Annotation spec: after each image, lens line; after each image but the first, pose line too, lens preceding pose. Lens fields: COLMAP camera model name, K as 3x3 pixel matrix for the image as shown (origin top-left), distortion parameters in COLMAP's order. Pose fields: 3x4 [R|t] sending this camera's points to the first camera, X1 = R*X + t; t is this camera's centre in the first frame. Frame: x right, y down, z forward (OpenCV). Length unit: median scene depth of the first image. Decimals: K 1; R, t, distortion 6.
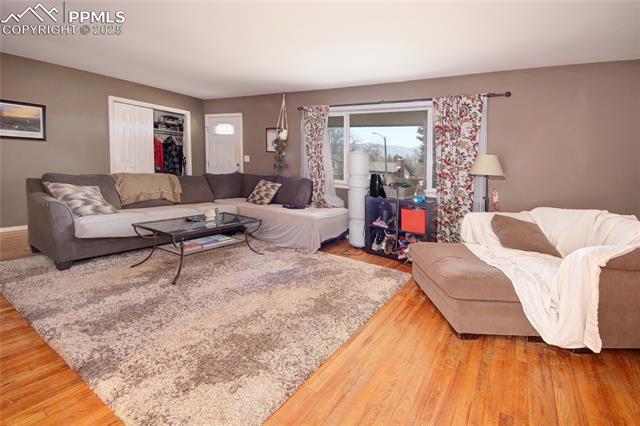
lens RADIAL K [[273.4, 0, 320.0], [0, 273.4, 213.0], [0, 0, 1]] dist [0.001281, 0.000140]
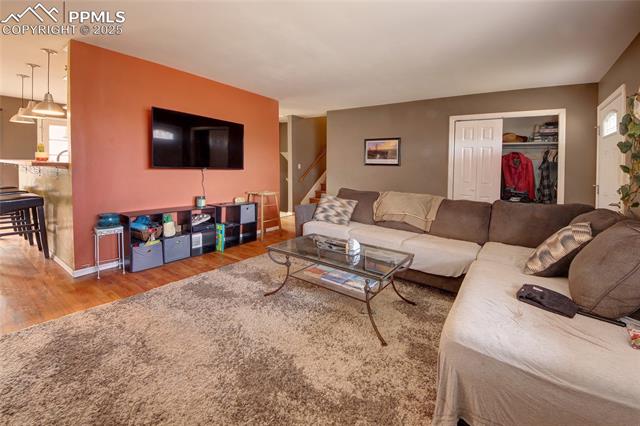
lens RADIAL K [[254.5, 0, 300.1], [0, 254.5, 216.0], [0, 0, 1]] dist [-0.001922, -0.000641]
pose [[0.013181, 0.135715, -0.990660, 0.201642], [-0.207630, 0.969523, 0.130056, -0.098996], [0.978119, 0.203977, 0.040957, 0.570690]]
